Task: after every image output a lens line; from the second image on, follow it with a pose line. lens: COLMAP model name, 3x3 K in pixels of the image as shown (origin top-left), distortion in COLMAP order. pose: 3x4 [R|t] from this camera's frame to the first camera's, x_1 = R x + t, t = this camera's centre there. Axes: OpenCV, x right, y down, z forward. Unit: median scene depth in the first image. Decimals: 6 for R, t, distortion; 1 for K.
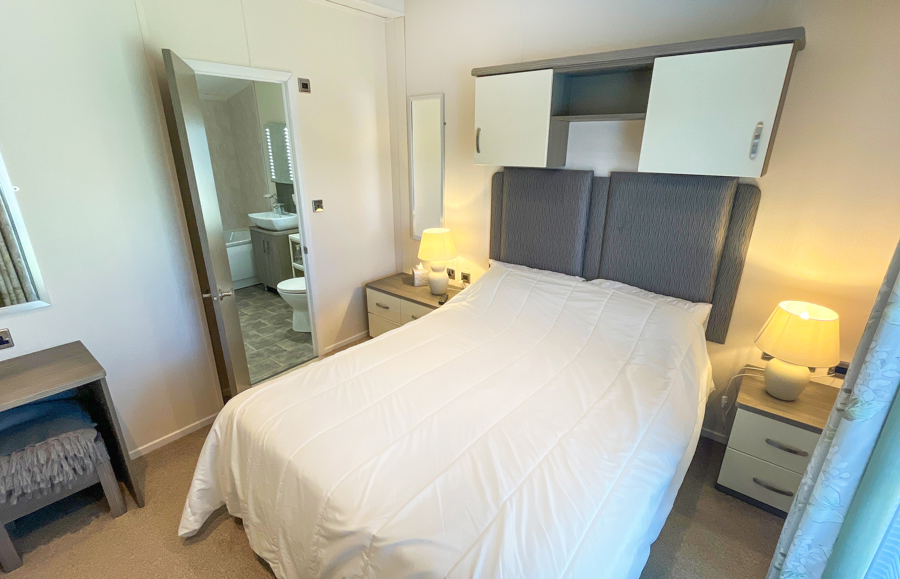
lens RADIAL K [[417.5, 0, 450.8], [0, 417.5, 285.5], [0, 0, 1]] dist [-0.002287, -0.000332]
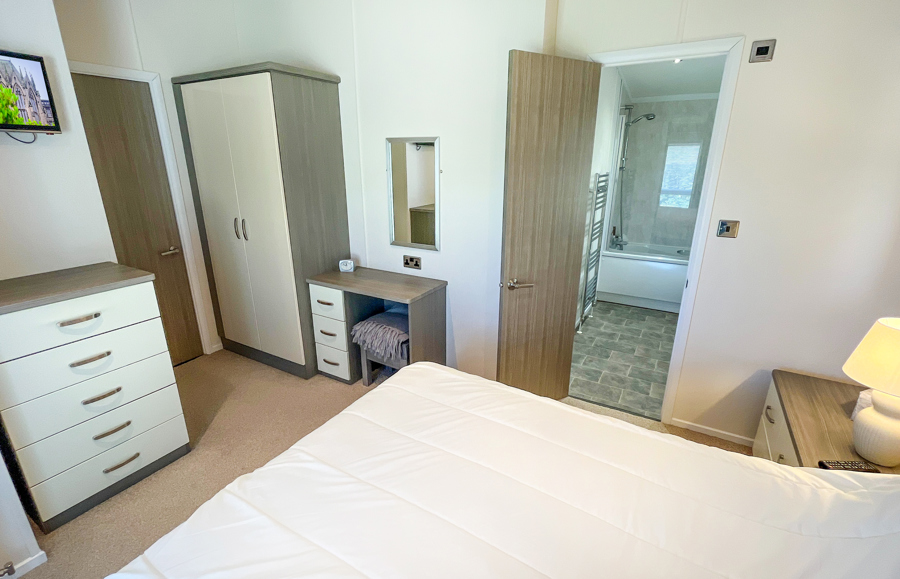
lens RADIAL K [[417.5, 0, 453.6], [0, 417.5, 295.9], [0, 0, 1]] dist [-0.002287, -0.000332]
pose [[0.169227, 0.313973, -0.934229, 0.241450], [-0.325716, 0.912456, 0.247655, -0.097646], [0.930200, 0.262383, 0.256678, 0.366685]]
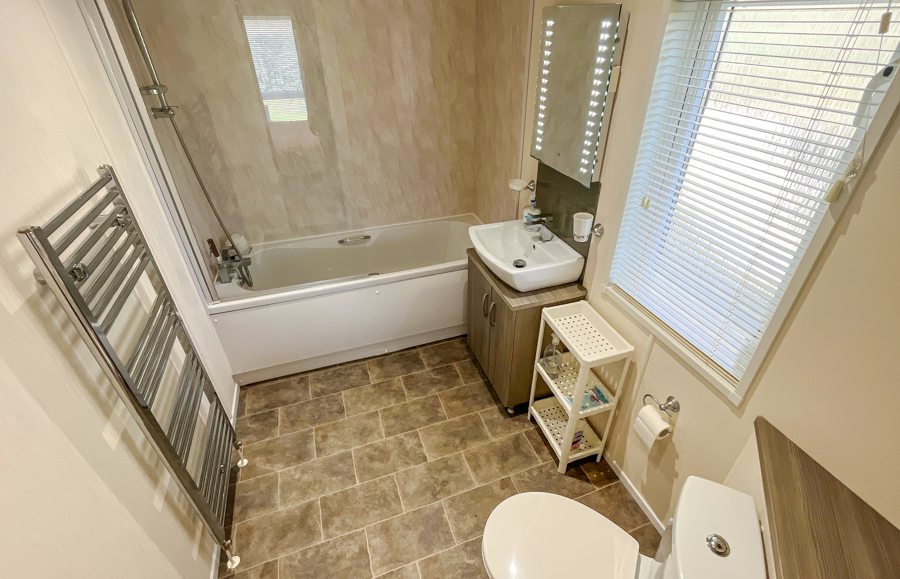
lens RADIAL K [[417.5, 0, 459.2], [0, 417.5, 288.6], [0, 0, 1]] dist [-0.002287, -0.000332]
pose [[0.856427, 0.277848, -0.435124, -0.351093], [-0.161627, 0.944756, 0.285154, -0.302655], [0.490315, -0.173886, 0.854023, 0.751020]]
